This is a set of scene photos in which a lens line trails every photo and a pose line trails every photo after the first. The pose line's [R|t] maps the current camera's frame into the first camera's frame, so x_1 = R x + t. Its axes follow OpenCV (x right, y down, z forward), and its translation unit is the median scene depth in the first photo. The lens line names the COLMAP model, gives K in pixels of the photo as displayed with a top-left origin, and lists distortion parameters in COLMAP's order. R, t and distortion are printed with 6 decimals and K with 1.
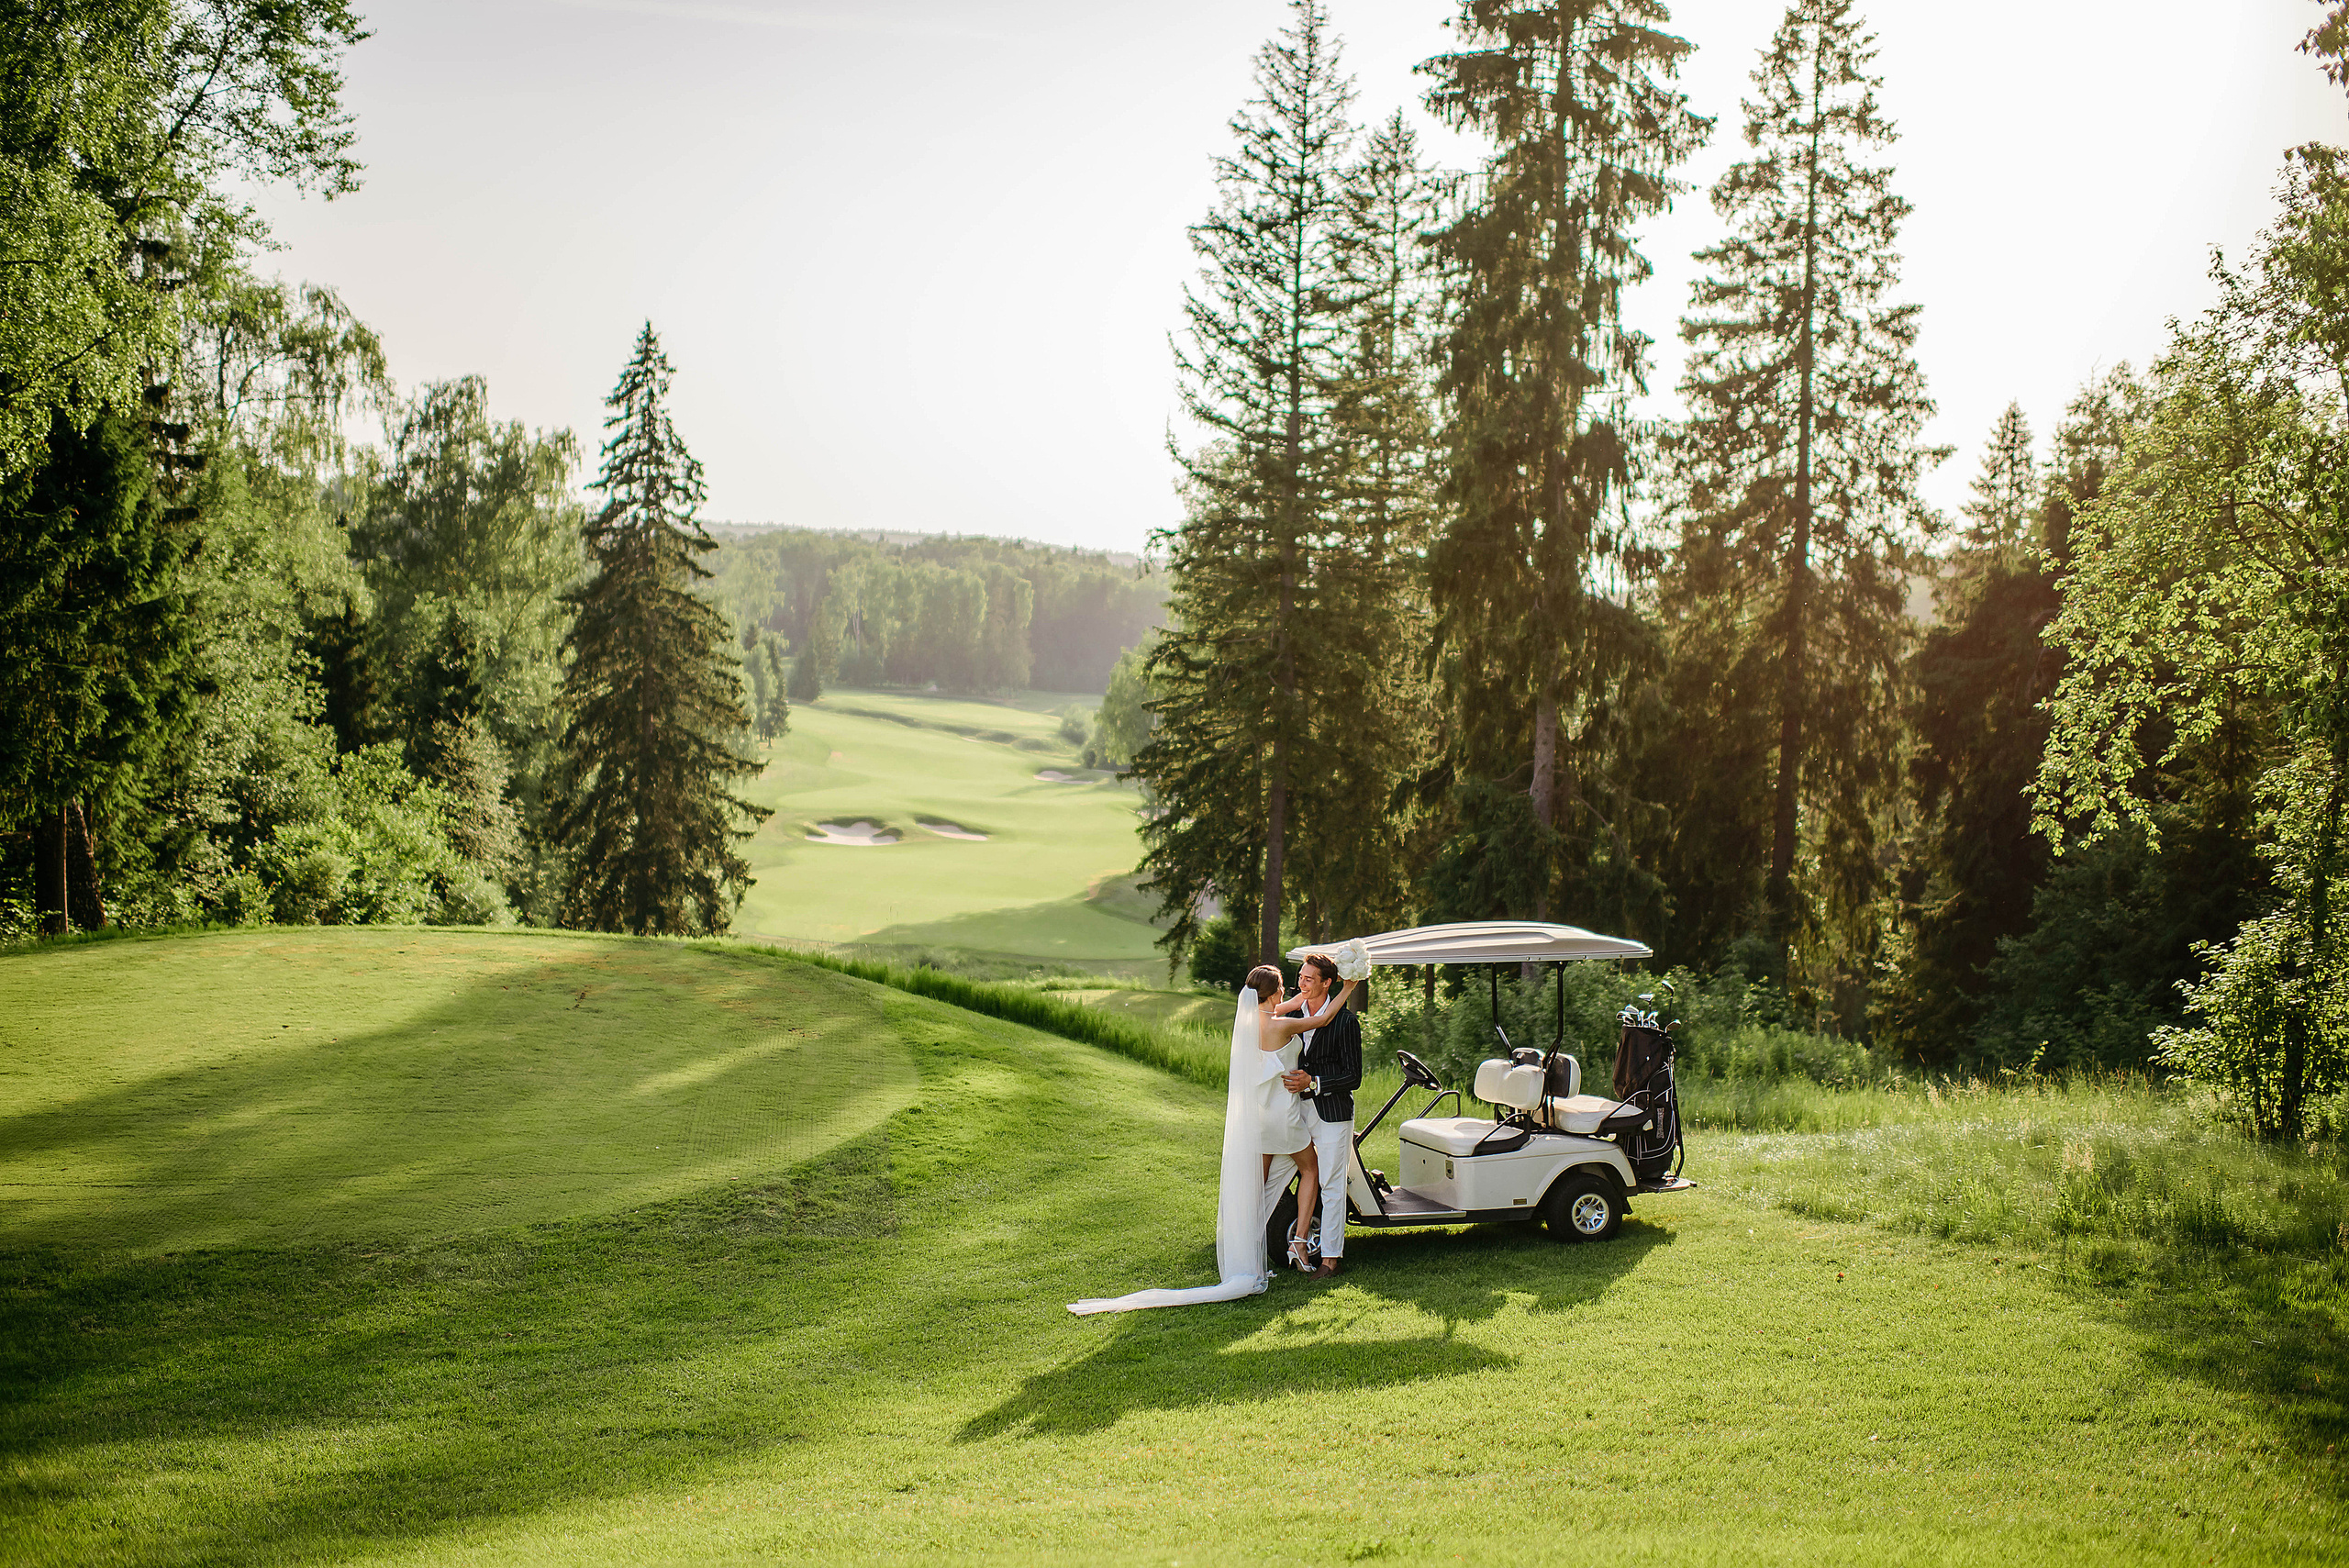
lens RADIAL K [[2350.8, 0, 1171.0], [0, 2350.8, 766.4], [0, 0, 1]] dist [-0.098531, 0.106894]
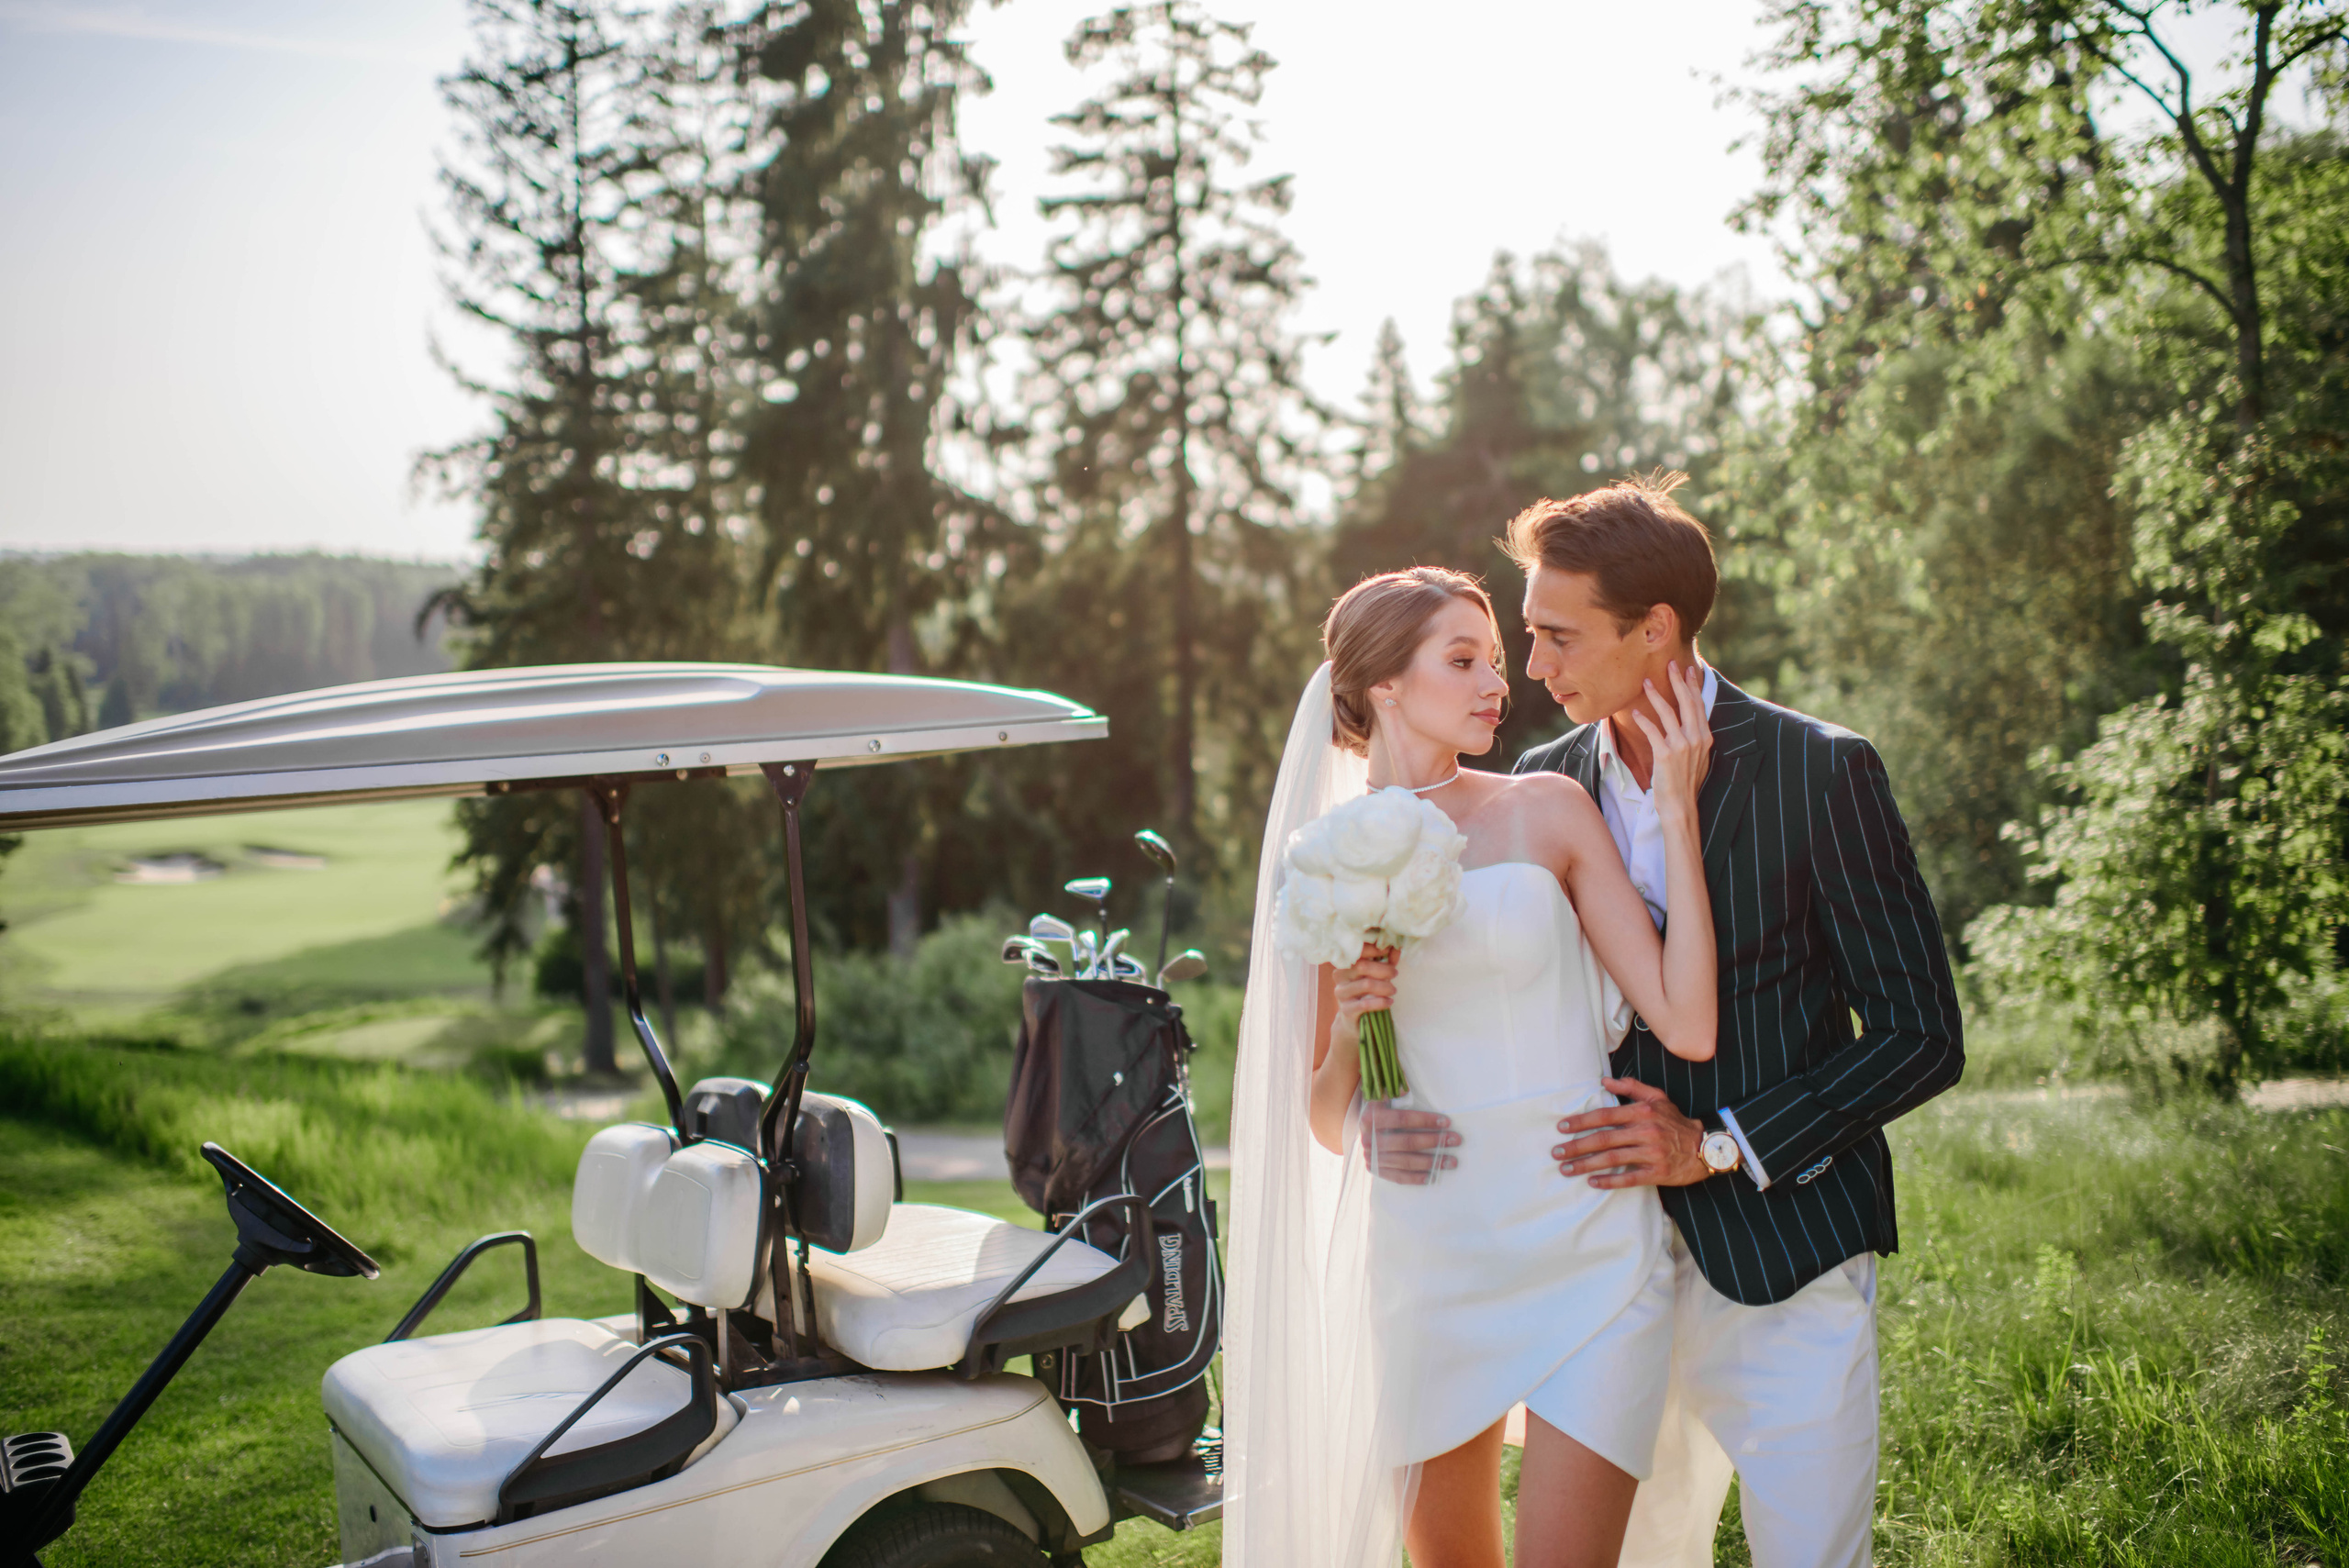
lens RADIAL K [[2345.9, 0, 1174.5], [0, 2345.9, 784.0], [0, 0, 1]] dist [-0.077129, 0.012980]
pose [[0.963252, -0.066844, 0.260149, 0.027828], [0.064255, 0.997763, 0.018453, 0.016839], [-0.260800, -0.001059, 0.965392, 0.145685]]
